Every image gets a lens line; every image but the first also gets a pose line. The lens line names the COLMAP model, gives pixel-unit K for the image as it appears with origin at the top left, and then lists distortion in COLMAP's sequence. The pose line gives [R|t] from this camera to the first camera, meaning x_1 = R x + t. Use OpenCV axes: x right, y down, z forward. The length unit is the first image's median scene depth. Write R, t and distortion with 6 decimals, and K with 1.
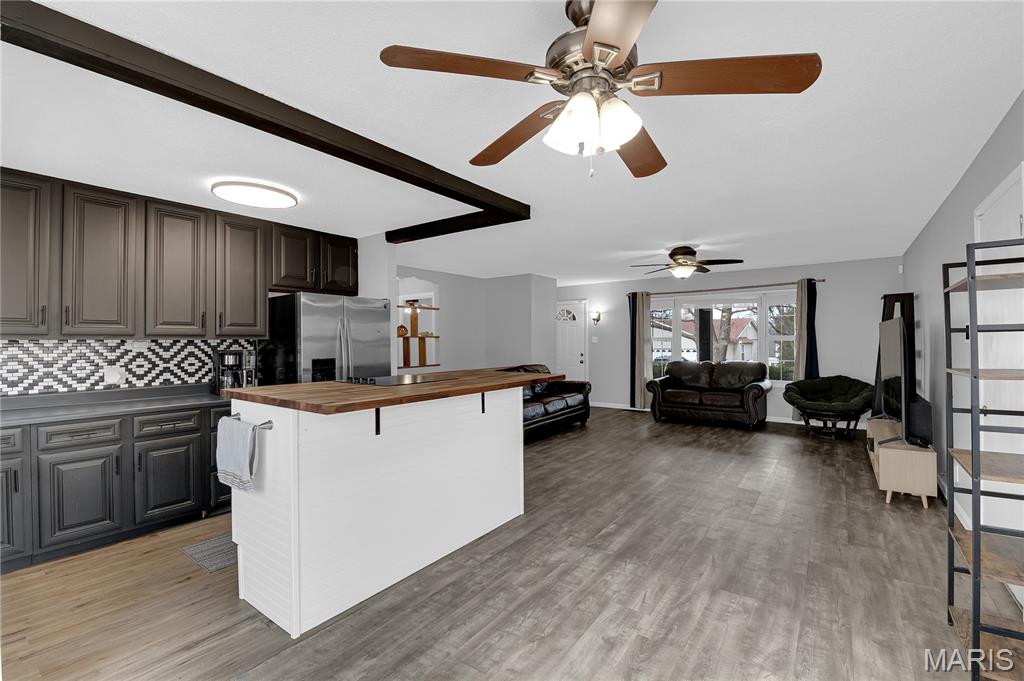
lens RADIAL K [[446.2, 0, 519.5], [0, 446.2, 338.2], [0, 0, 1]] dist [-0.016995, -0.001537]
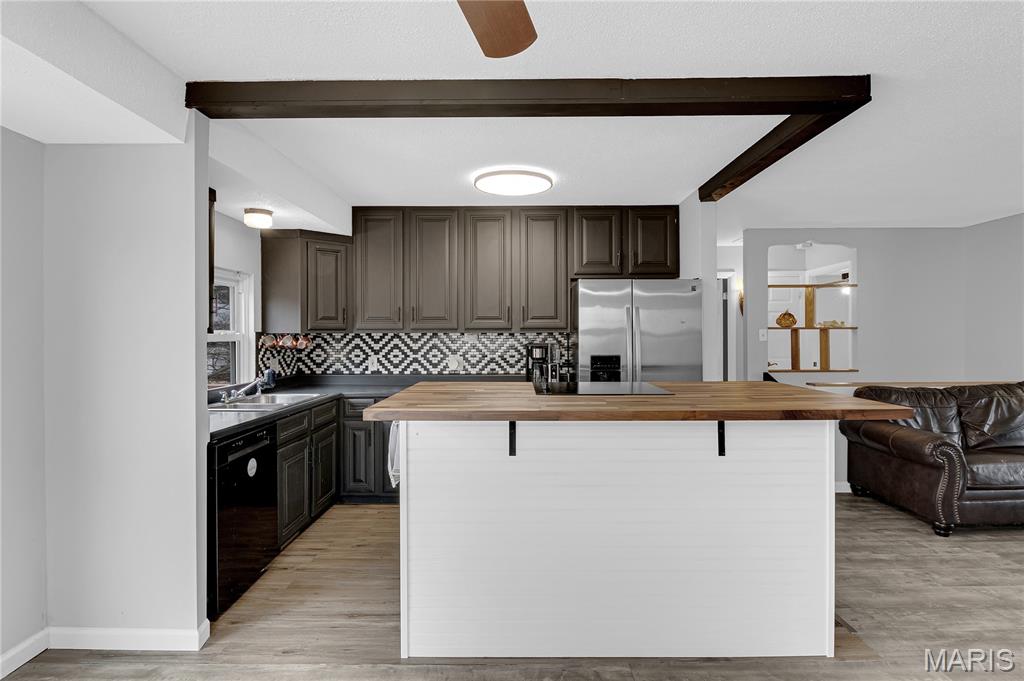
lens RADIAL K [[505.1, 0, 524.0], [0, 505.1, 335.0], [0, 0, 1]] dist [-0.006090, -0.002739]
pose [[0.580262, 0.002986, -0.814424, 0.249206], [0.003843, 0.999972, 0.006405, 0.000716], [0.814421, -0.006846, 0.580234, 0.304968]]
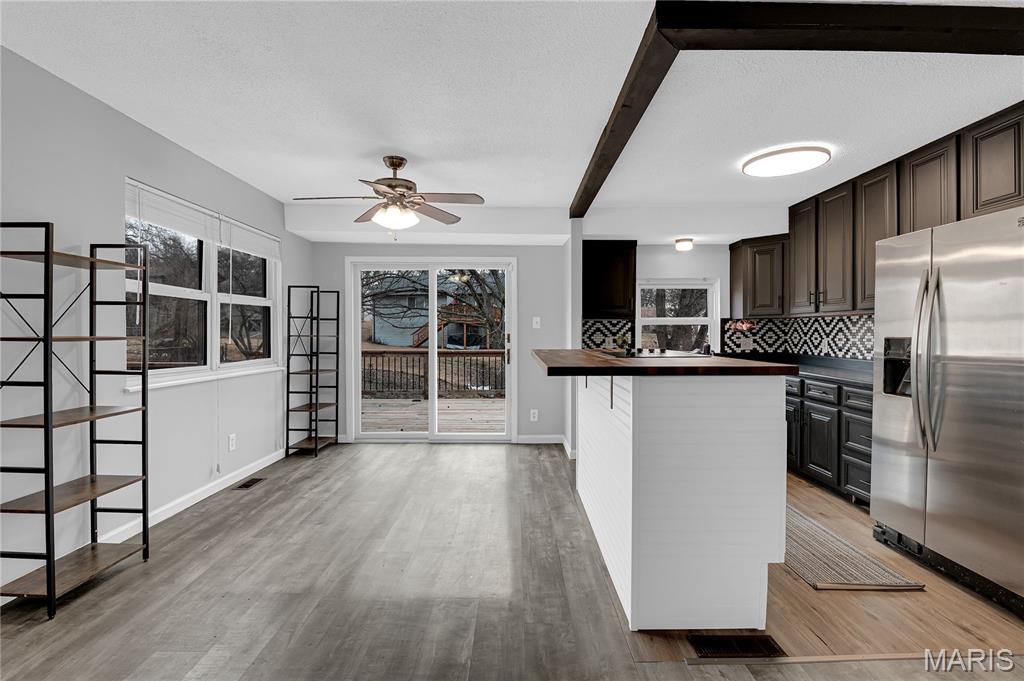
lens RADIAL K [[484.5, 0, 517.9], [0, 484.5, 337.3], [0, 0, 1]] dist [-0.014399, -0.000700]
pose [[-0.811842, 0.012239, -0.583749, 0.390260], [0.007435, 0.999916, 0.010625, 0.032759], [0.583830, 0.004286, -0.811865, 1.203772]]
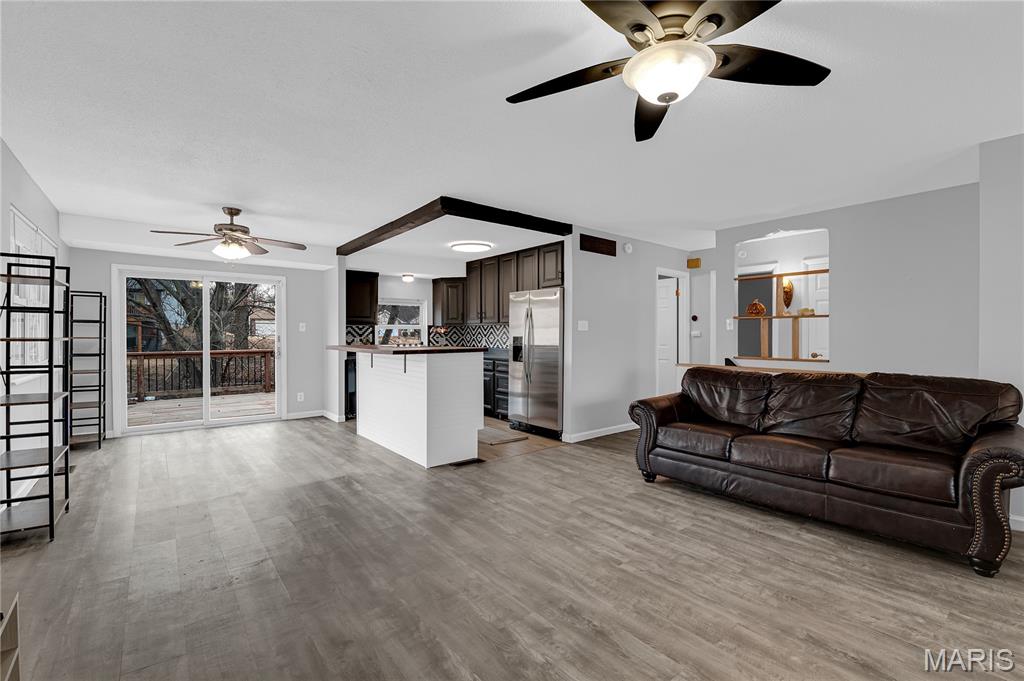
lens RADIAL K [[445.2, 0, 518.8], [0, 445.2, 337.7], [0, 0, 1]] dist [-0.014165, -0.004240]
pose [[-0.260185, 0.014108, -0.965456, 0.935978], [0.006443, 0.999896, 0.012874, 0.030086], [0.965537, -0.002871, -0.260249, 1.341222]]
